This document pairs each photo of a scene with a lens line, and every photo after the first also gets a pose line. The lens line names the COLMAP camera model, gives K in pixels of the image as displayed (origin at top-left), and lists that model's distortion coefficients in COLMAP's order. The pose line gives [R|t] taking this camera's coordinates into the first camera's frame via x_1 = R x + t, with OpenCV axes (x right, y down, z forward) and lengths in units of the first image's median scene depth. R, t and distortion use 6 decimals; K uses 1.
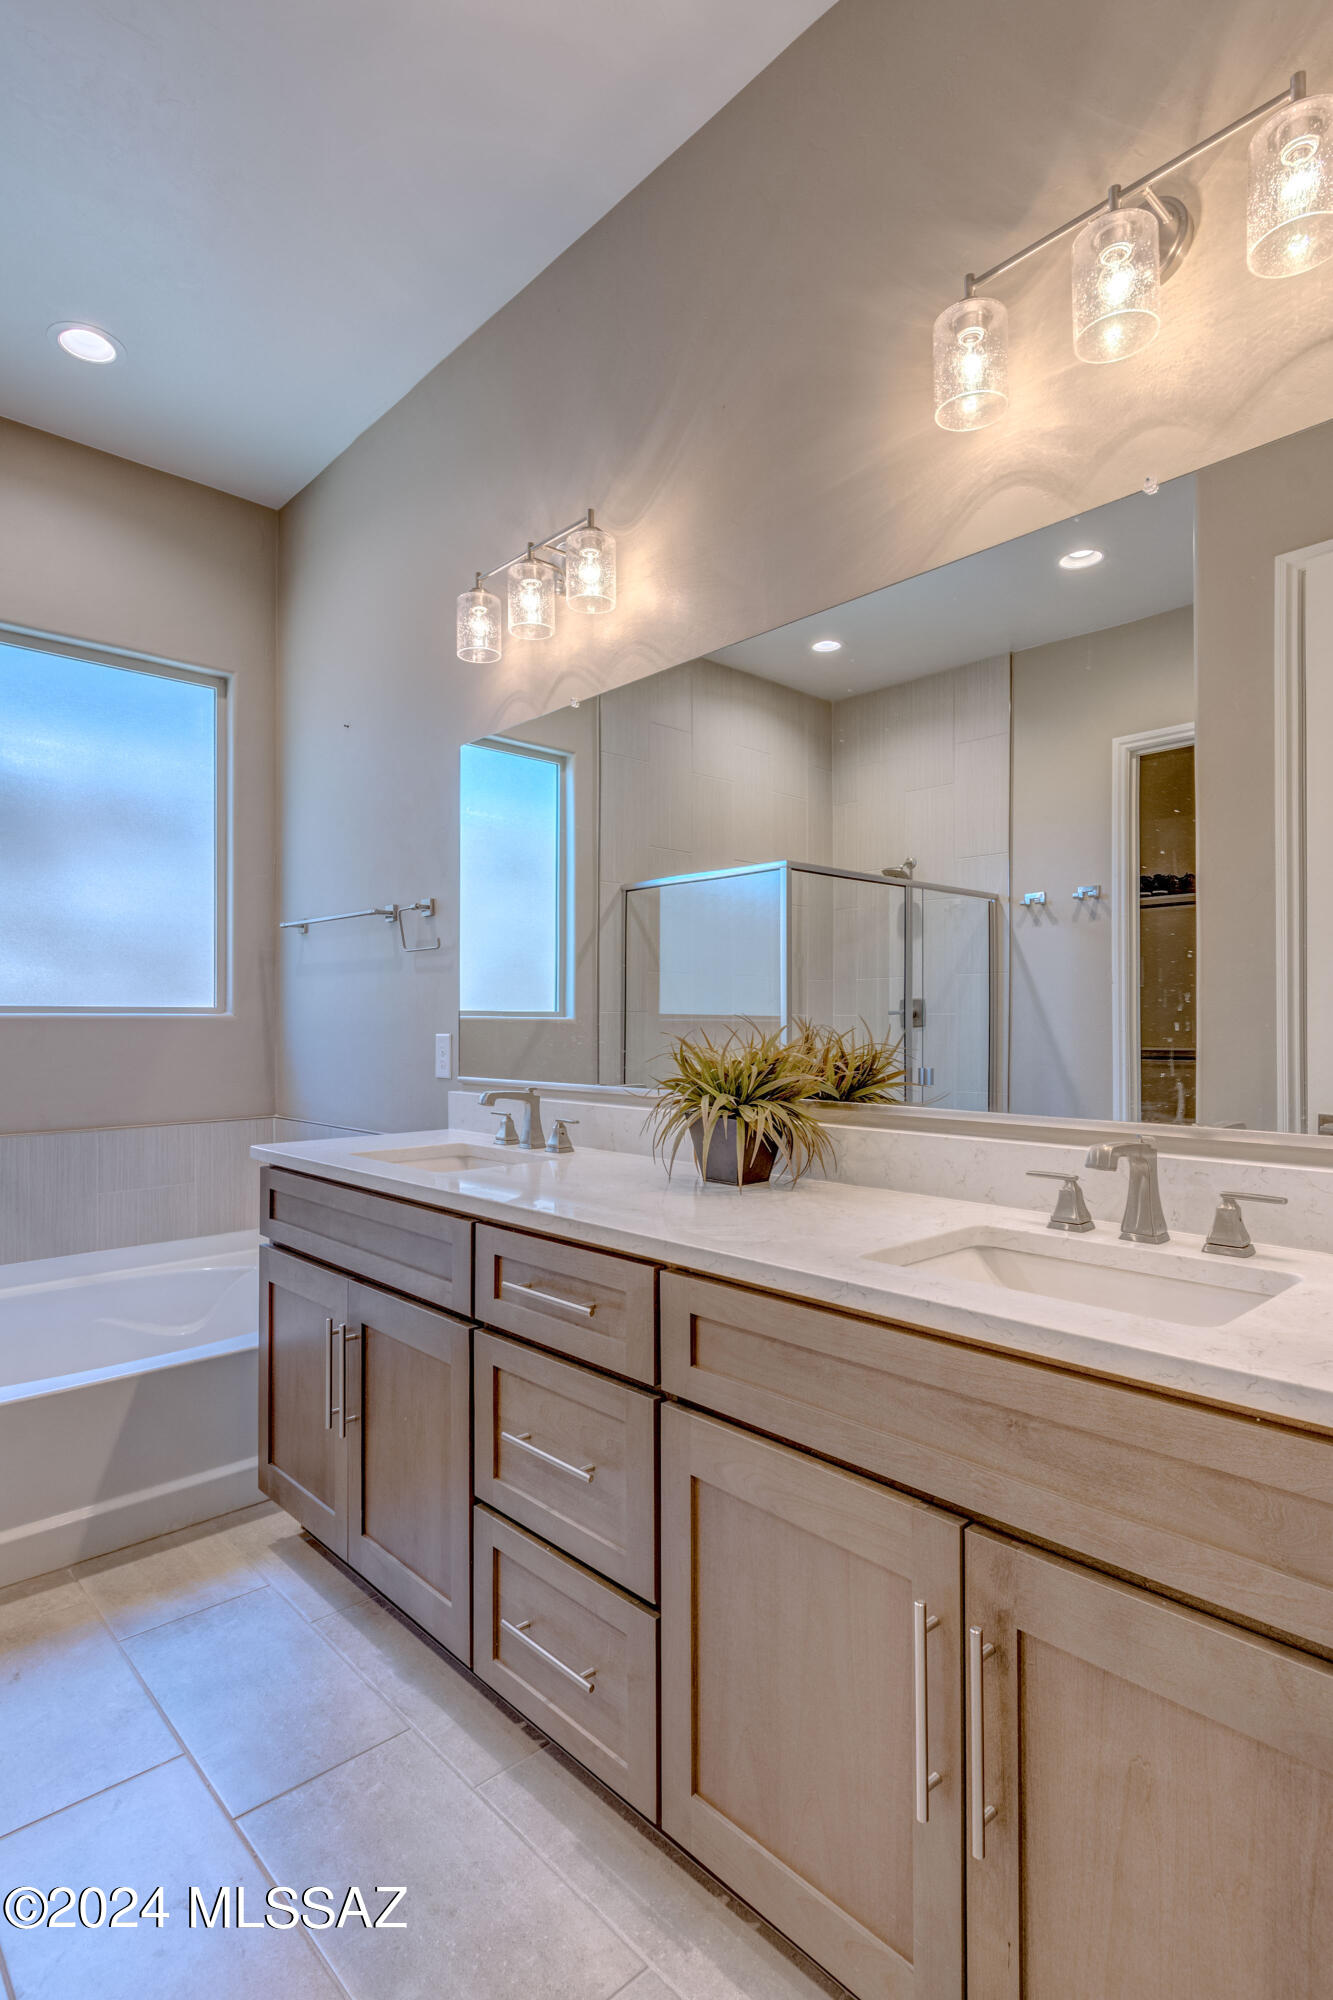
lens RADIAL K [[1006.7, 0, 666.5], [0, 1006.7, 1000.0], [0, 0, 1]] dist [0.004650, -0.001094]
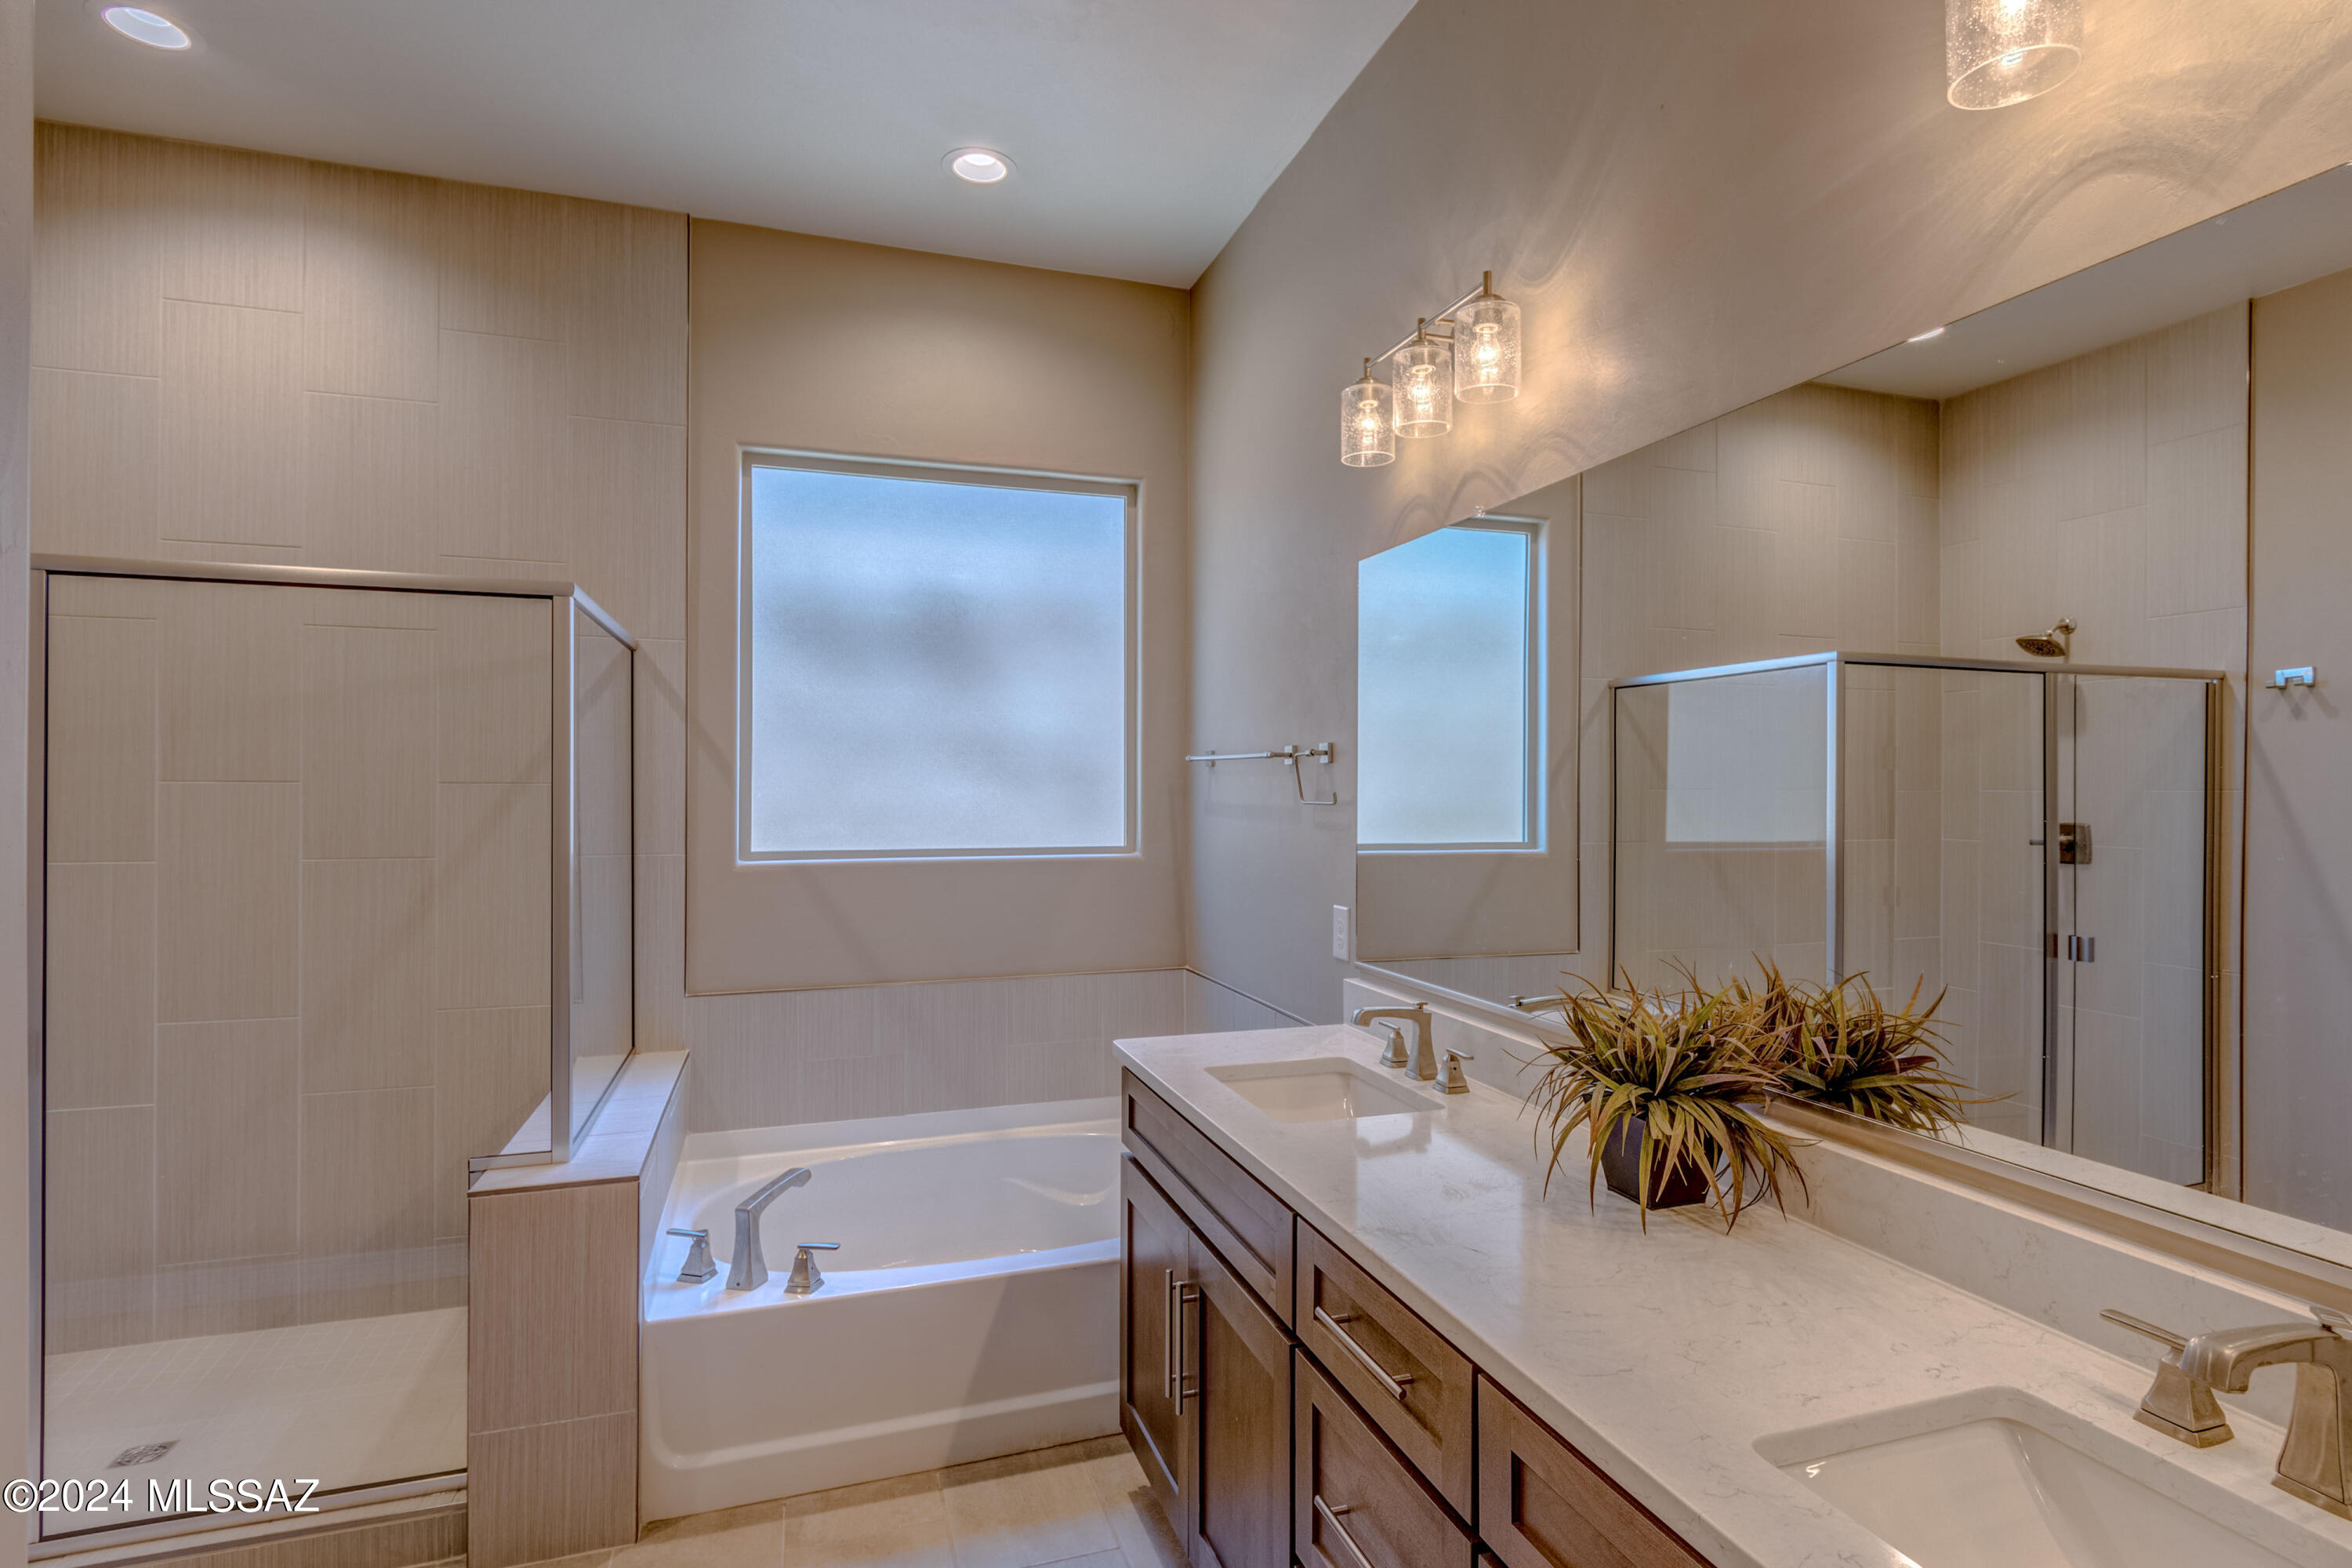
lens RADIAL K [[1183.9, 0, 1210.6], [0, 1183.9, 785.6], [0, 0, 1]] dist [0.004650, -0.001094]
pose [[0.916659, 0.004025, -0.399649, 0.087550], [-0.001006, 0.999969, 0.007765, -0.091515], [0.399668, -0.006716, 0.916635, 0.072510]]
